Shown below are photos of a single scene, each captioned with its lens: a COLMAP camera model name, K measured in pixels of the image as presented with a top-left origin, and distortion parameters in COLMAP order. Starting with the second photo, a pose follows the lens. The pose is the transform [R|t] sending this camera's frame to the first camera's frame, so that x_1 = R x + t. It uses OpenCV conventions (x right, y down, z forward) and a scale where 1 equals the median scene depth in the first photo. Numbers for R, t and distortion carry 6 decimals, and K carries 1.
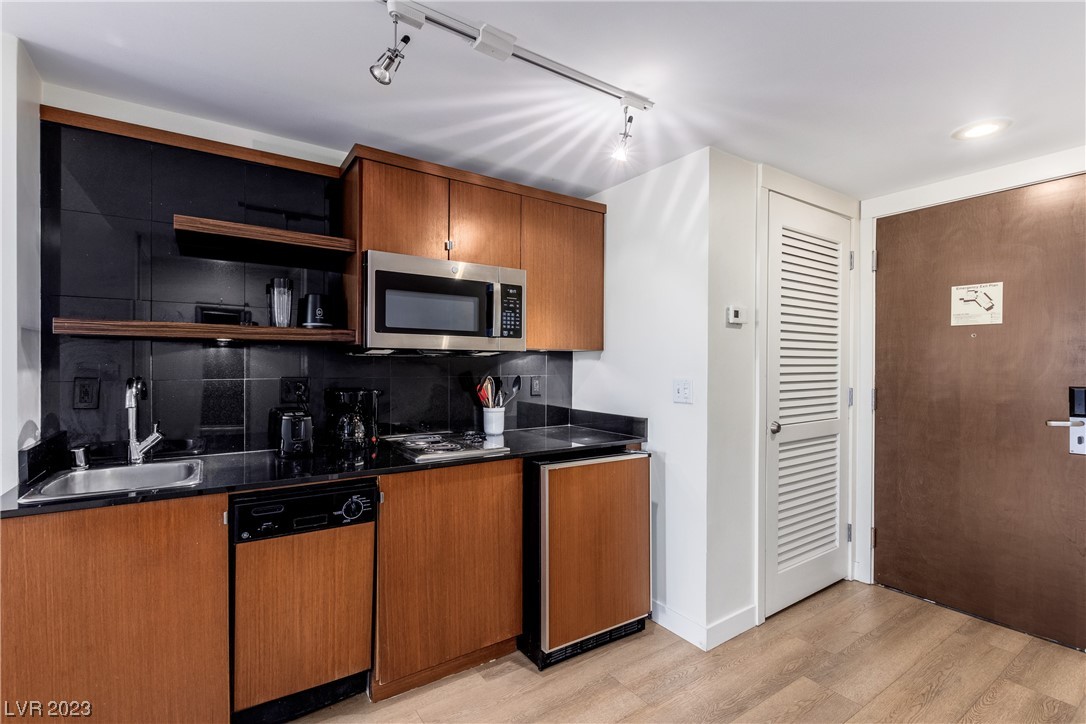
lens RADIAL K [[494.8, 0, 545.0], [0, 494.8, 364.4], [0, 0, 1]] dist [0.012697, 0.000377]
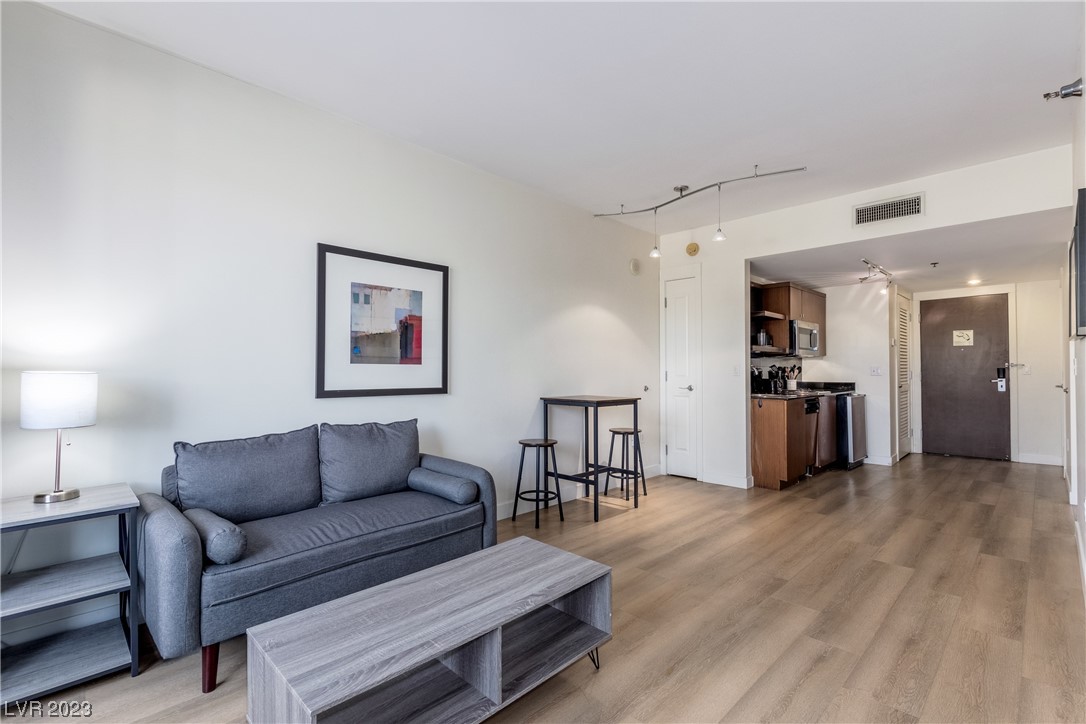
lens RADIAL K [[494.8, 0, 545.0], [0, 494.8, 364.4], [0, 0, 1]] dist [0.012697, 0.000377]
pose [[0.982741, -0.003897, 0.184948, -2.131251], [0.007089, 0.999837, -0.016599, 0.056244], [-0.184853, 0.017624, 0.982608, -1.397635]]
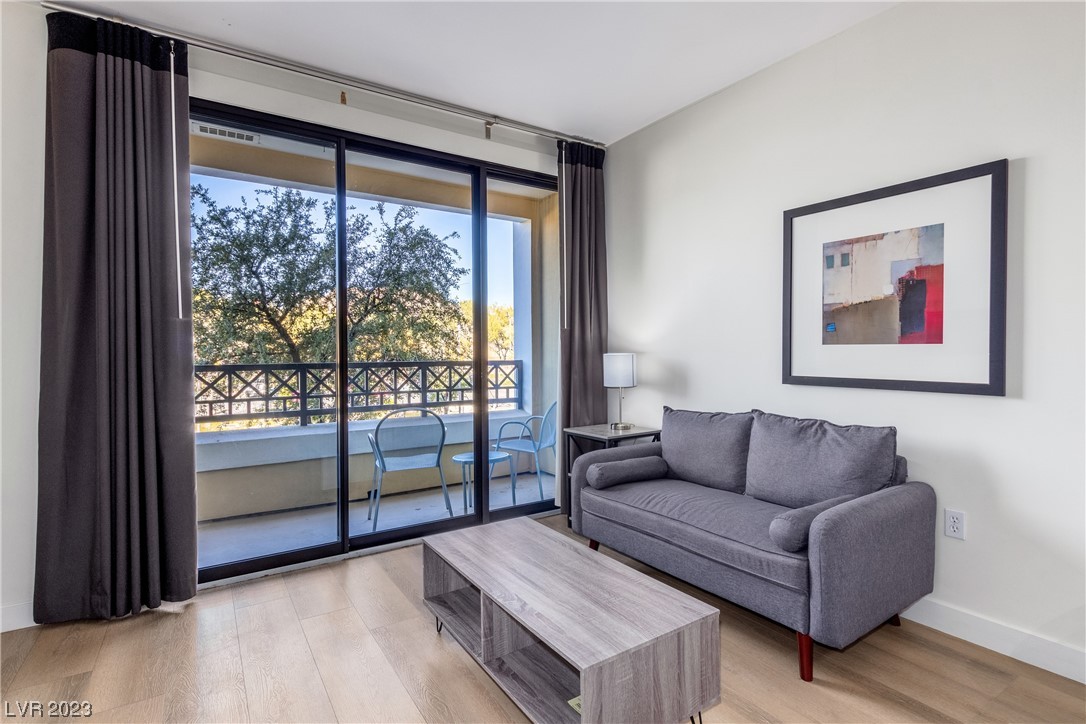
lens RADIAL K [[520.0, 0, 550.3], [0, 520.0, 358.9], [0, 0, 1]] dist [0.001054, -0.001691]
pose [[-0.000813, 0.013429, -0.999909, -1.193607], [0.002944, 0.999906, 0.013427, 0.041201], [0.999995, -0.002932, -0.000853, -0.520175]]
